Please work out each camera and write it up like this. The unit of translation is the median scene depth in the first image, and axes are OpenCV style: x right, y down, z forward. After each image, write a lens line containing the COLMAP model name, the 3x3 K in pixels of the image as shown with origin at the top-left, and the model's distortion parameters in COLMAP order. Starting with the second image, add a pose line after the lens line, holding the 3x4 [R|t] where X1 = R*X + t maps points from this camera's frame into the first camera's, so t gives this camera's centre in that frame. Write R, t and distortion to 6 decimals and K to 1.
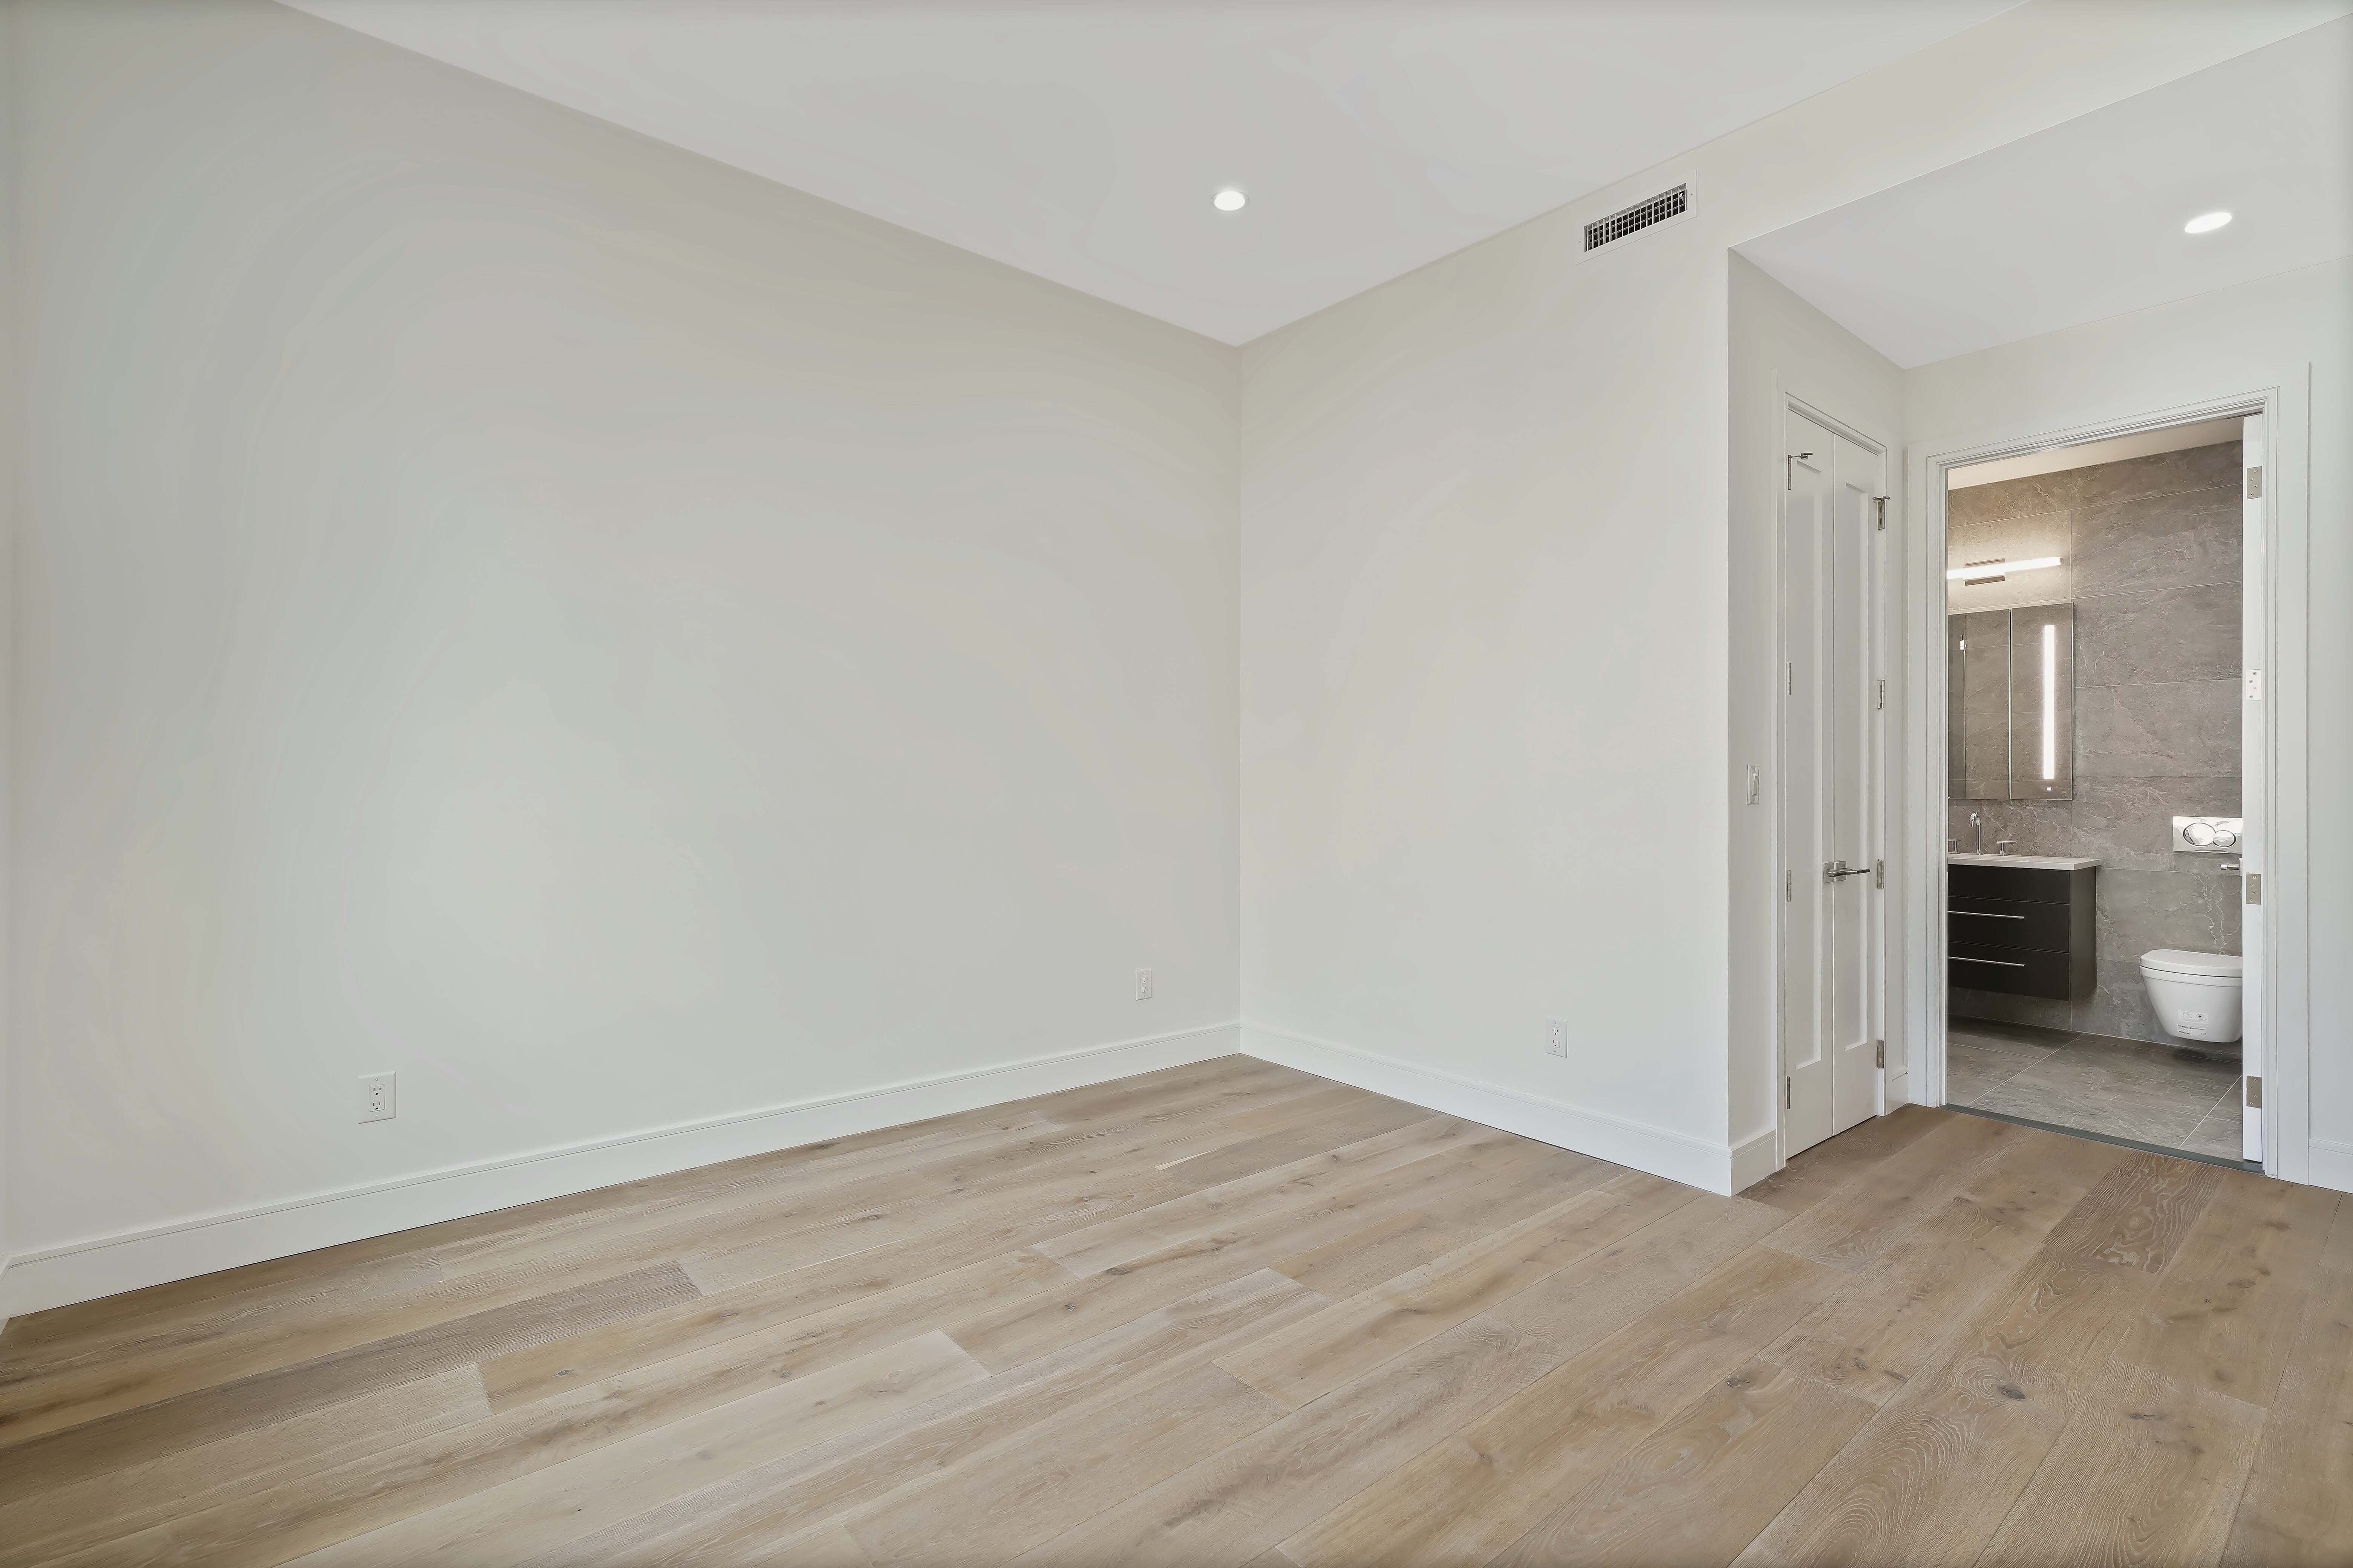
lens RADIAL K [[1142.3, 0, 1178.3], [0, 1142.3, 799.9], [0, 0, 1]] dist [-0.002449, 0.013853]
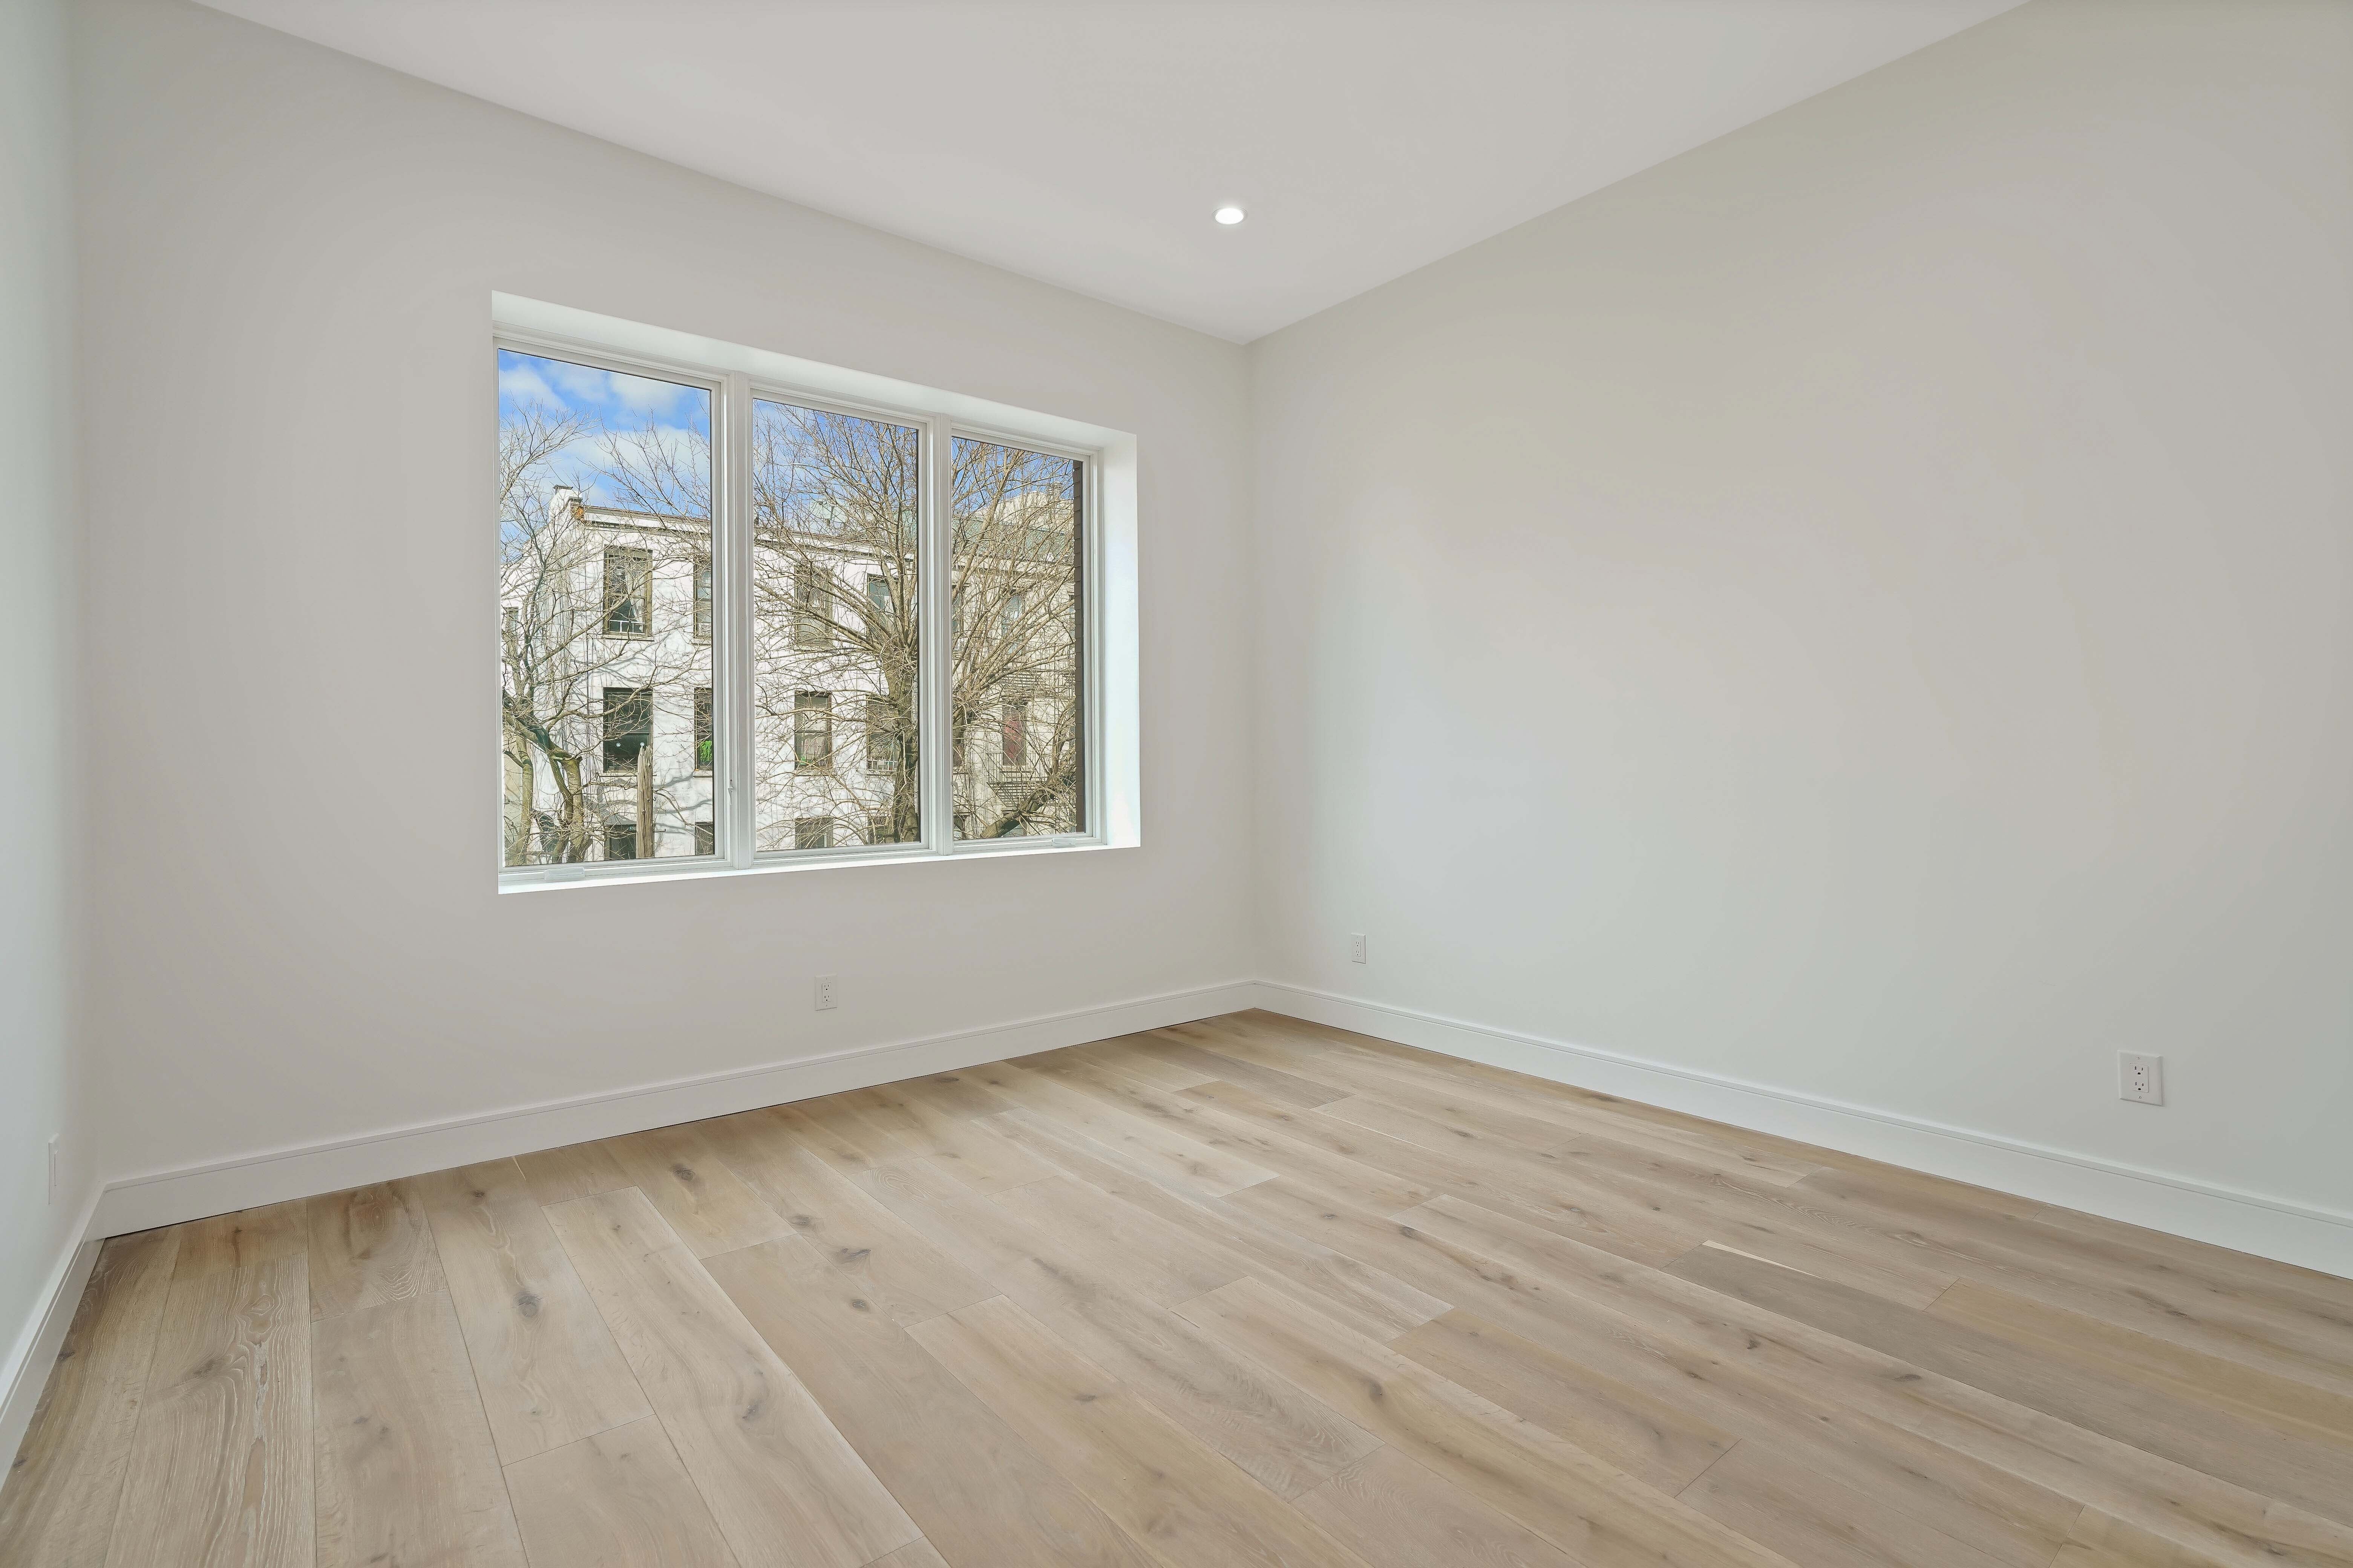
lens RADIAL K [[1089.2, 0, 1189.2], [0, 1089.2, 761.0], [0, 0, 1]] dist [-0.003510, 0.009438]
pose [[-0.033007, -0.005327, -0.999441, 0.921761], [-0.000583, 0.999986, -0.005311, -0.013377], [0.999455, 0.000408, -0.033009, 0.804886]]
